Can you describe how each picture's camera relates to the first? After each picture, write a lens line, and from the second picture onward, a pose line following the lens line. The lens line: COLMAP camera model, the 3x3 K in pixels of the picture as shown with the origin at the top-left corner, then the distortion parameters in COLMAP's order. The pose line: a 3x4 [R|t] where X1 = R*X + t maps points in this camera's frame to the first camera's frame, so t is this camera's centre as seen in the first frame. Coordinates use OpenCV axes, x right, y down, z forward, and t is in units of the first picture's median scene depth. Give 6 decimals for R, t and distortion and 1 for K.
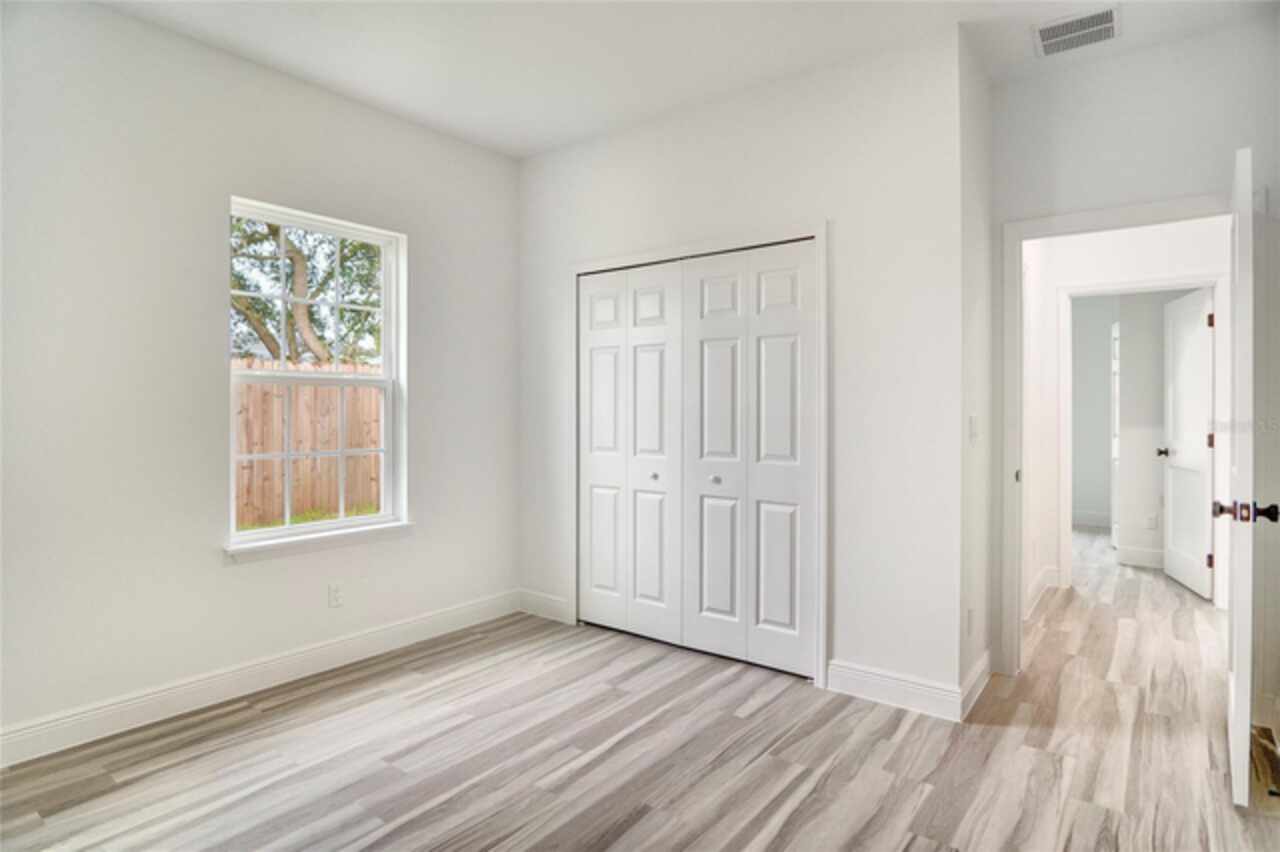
lens RADIAL K [[724.4, 0, 634.5], [0, 724.4, 420.4], [0, 0, 1]] dist [0.002822, 0.001955]
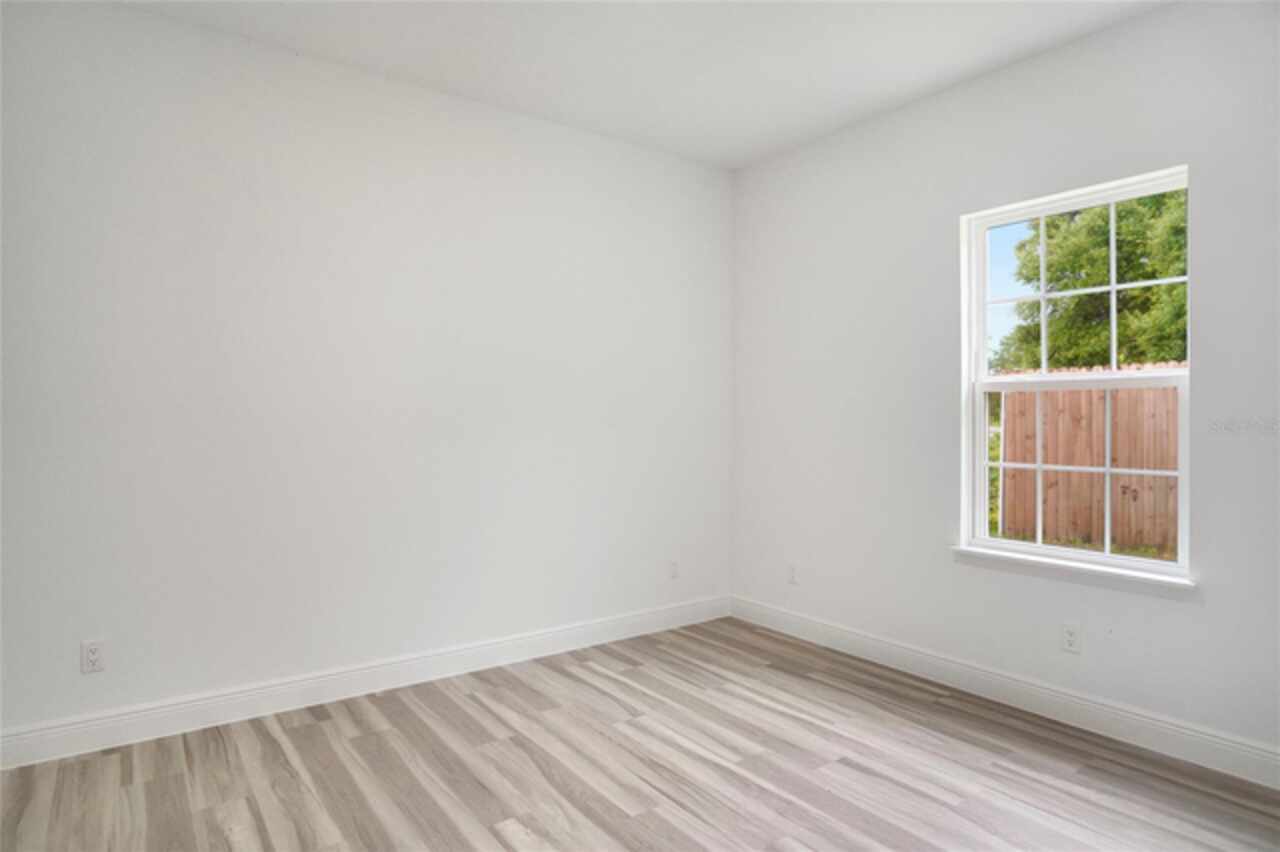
lens RADIAL K [[724.4, 0, 632.1], [0, 724.4, 421.5], [0, 0, 1]] dist [0.002822, 0.001955]
pose [[-0.311699, -0.007207, -0.950154, 0.636570], [-0.011627, 0.999925, -0.003770, -0.002151], [0.950110, 0.009872, -0.311760, 0.900342]]
